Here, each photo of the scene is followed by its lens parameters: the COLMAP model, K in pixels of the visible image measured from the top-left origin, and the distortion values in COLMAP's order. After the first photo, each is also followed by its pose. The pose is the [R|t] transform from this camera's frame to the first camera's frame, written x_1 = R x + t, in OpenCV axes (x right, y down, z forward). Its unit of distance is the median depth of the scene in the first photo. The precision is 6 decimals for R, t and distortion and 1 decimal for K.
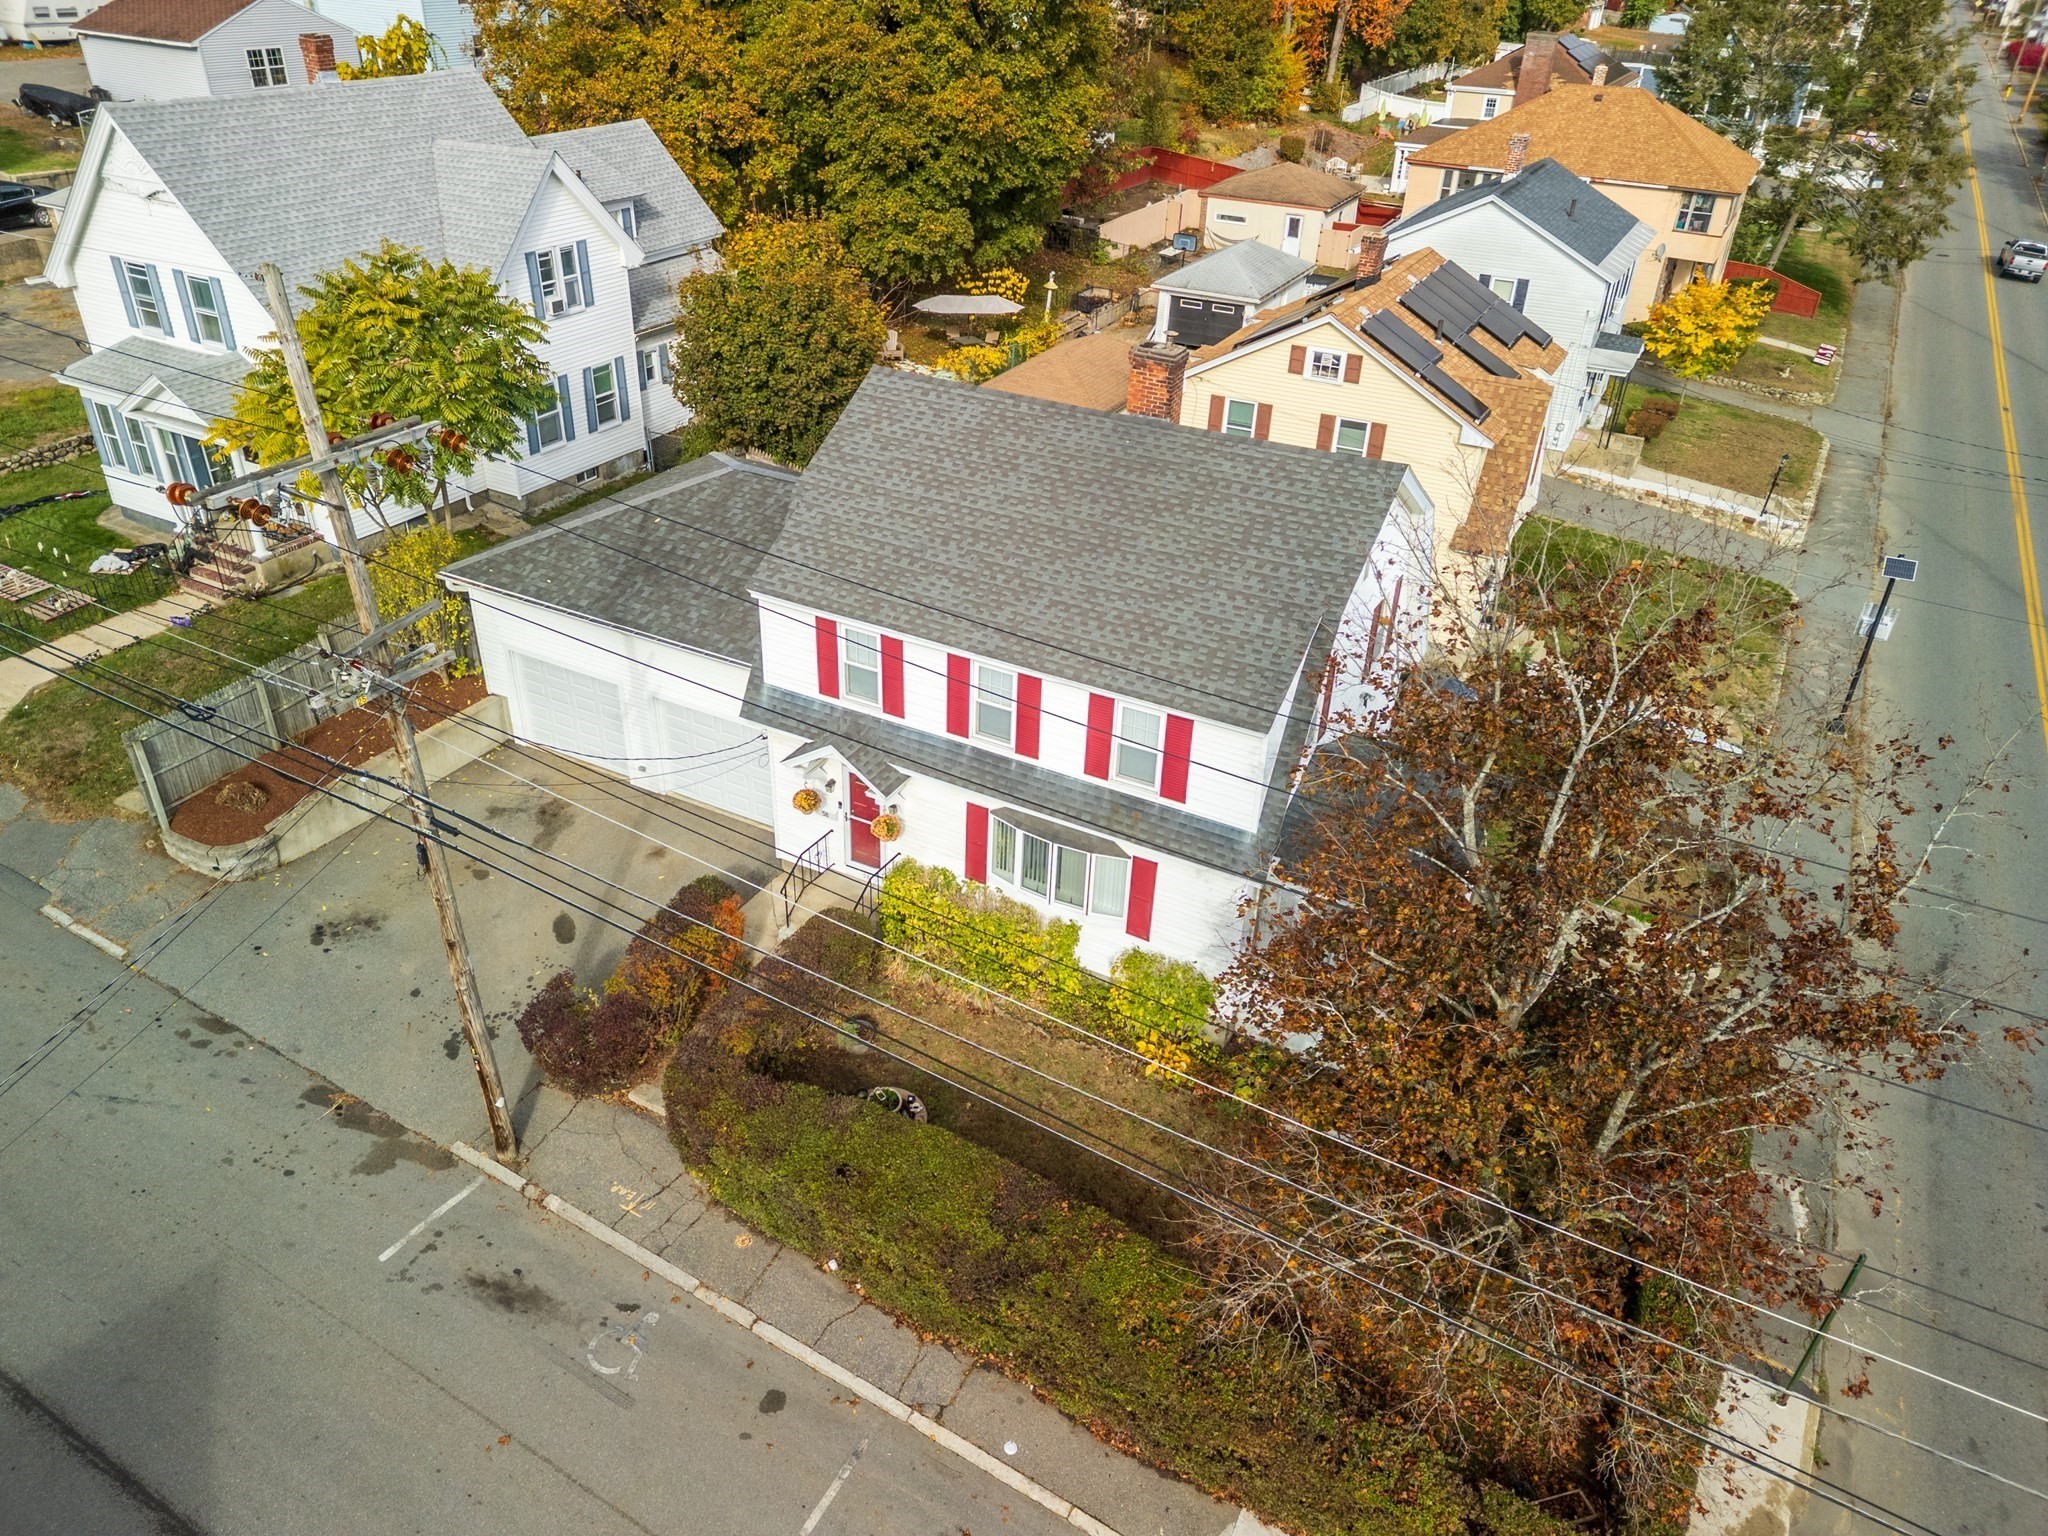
lens RADIAL K [[1442.2, 0, 996.7], [0, 1442.2, 775.8], [0, 0, 1]] dist [0.061620, -0.033323]
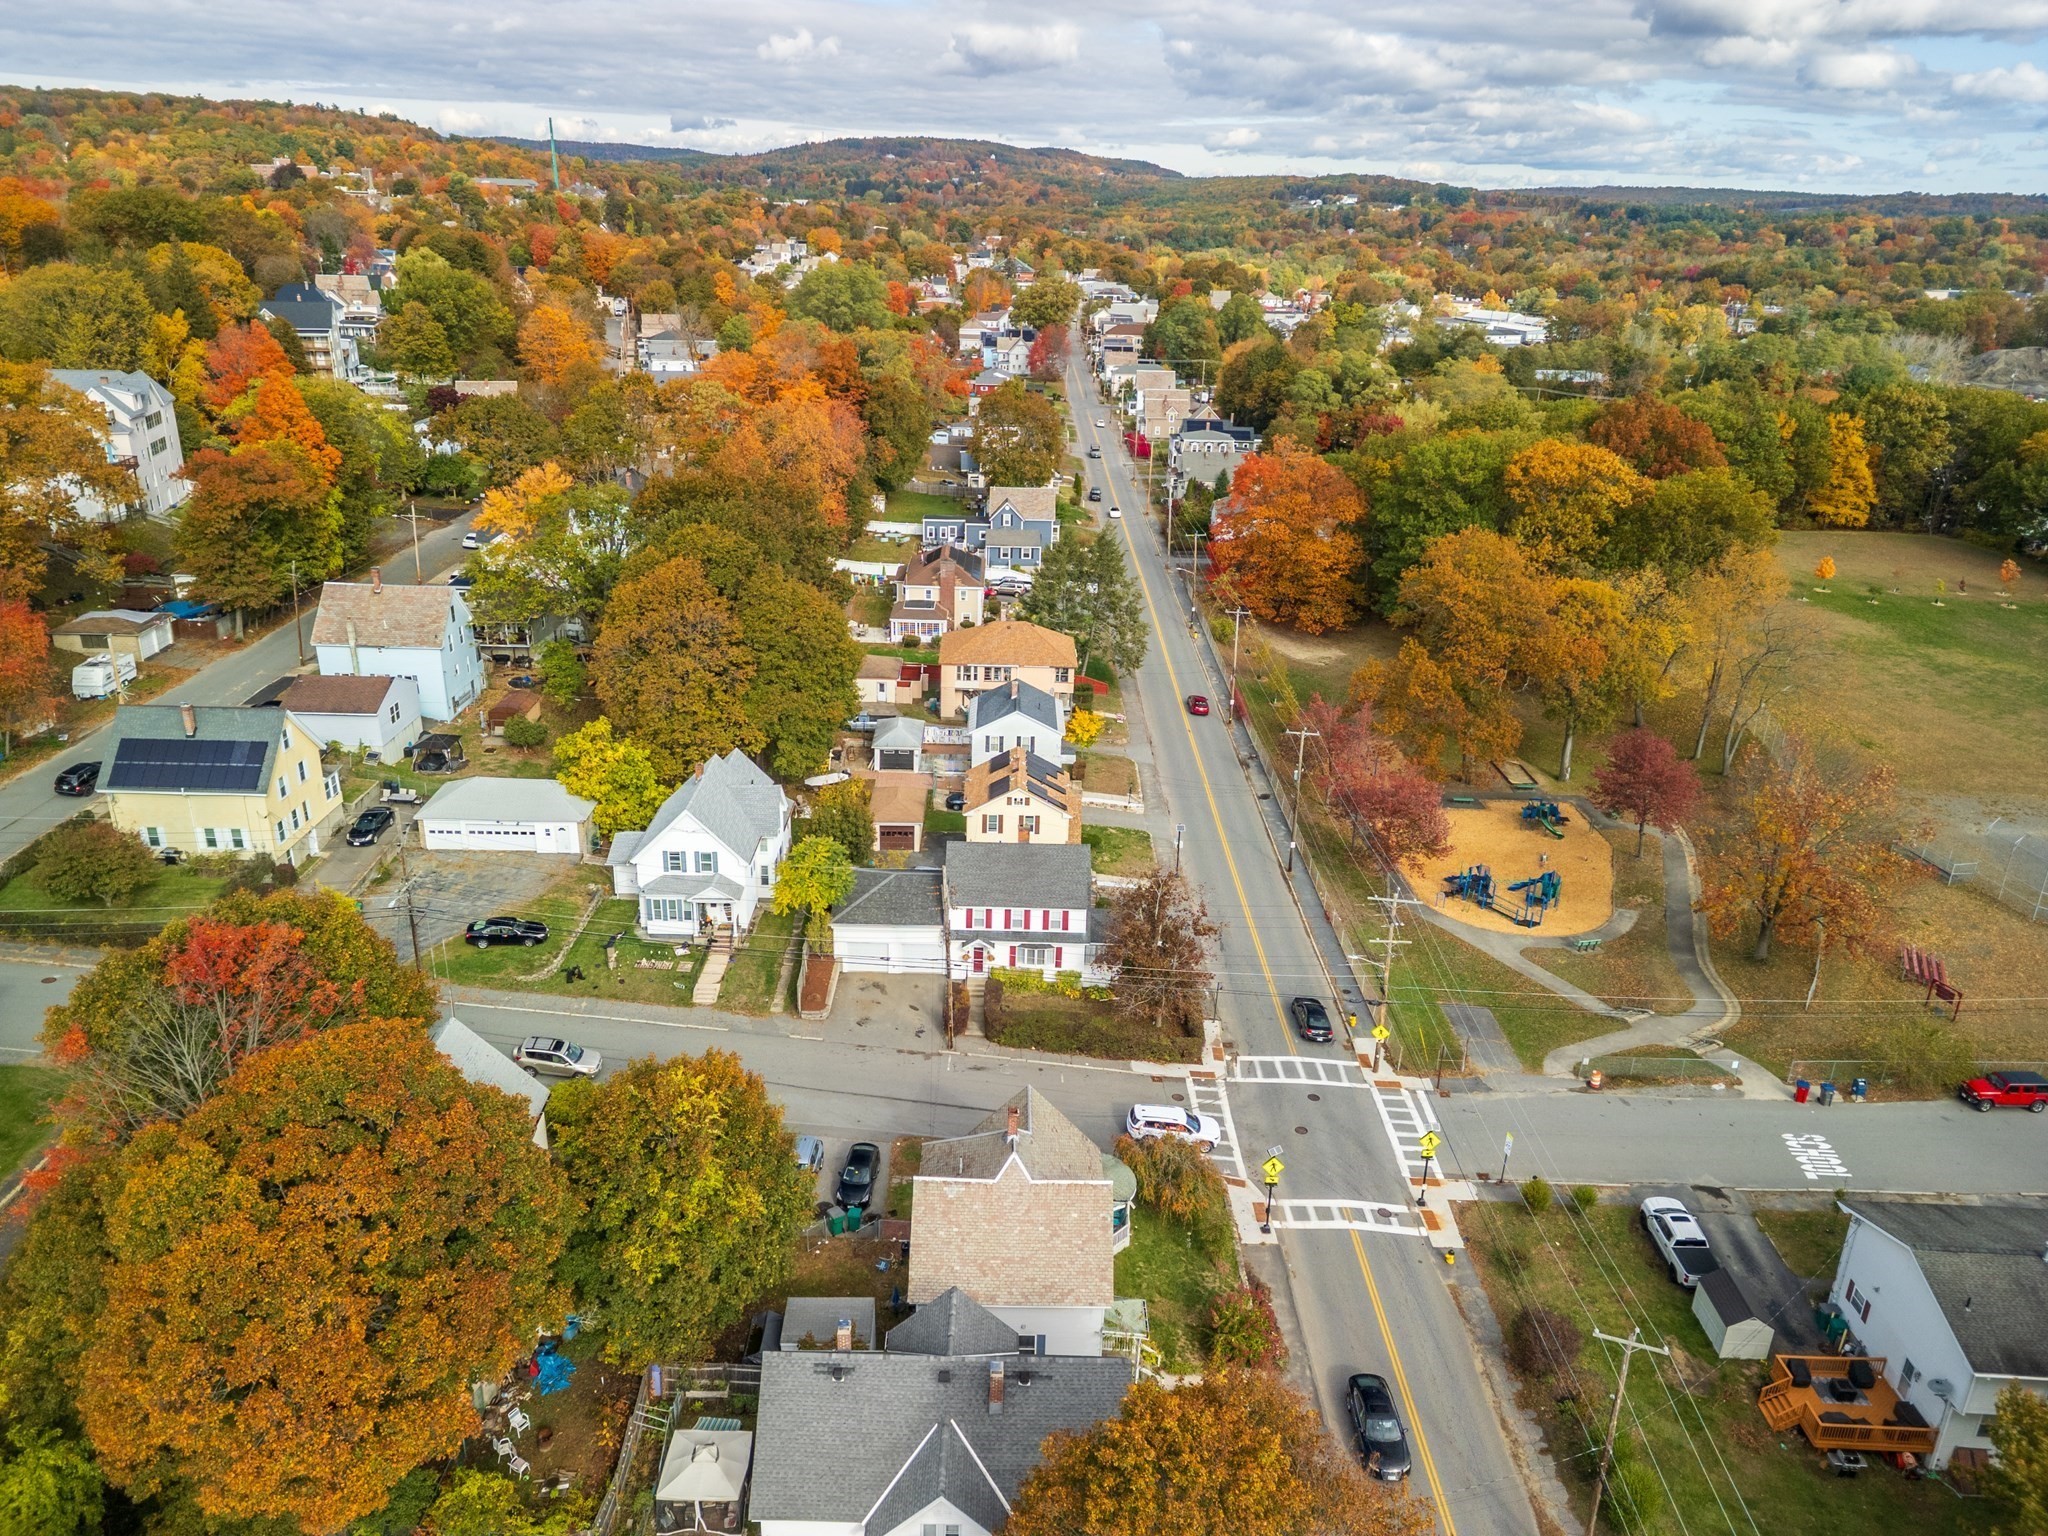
lens RADIAL K [[1442.2, 0, 1020.1], [0, 1442.2, 769.6], [0, 0, 1]] dist [0.061620, -0.033323]
pose [[0.877209, -0.184145, 0.443390, -1.665035], [0.251752, 0.962796, -0.098209, -0.051429], [-0.408810, 0.197774, 0.890932, -2.637990]]
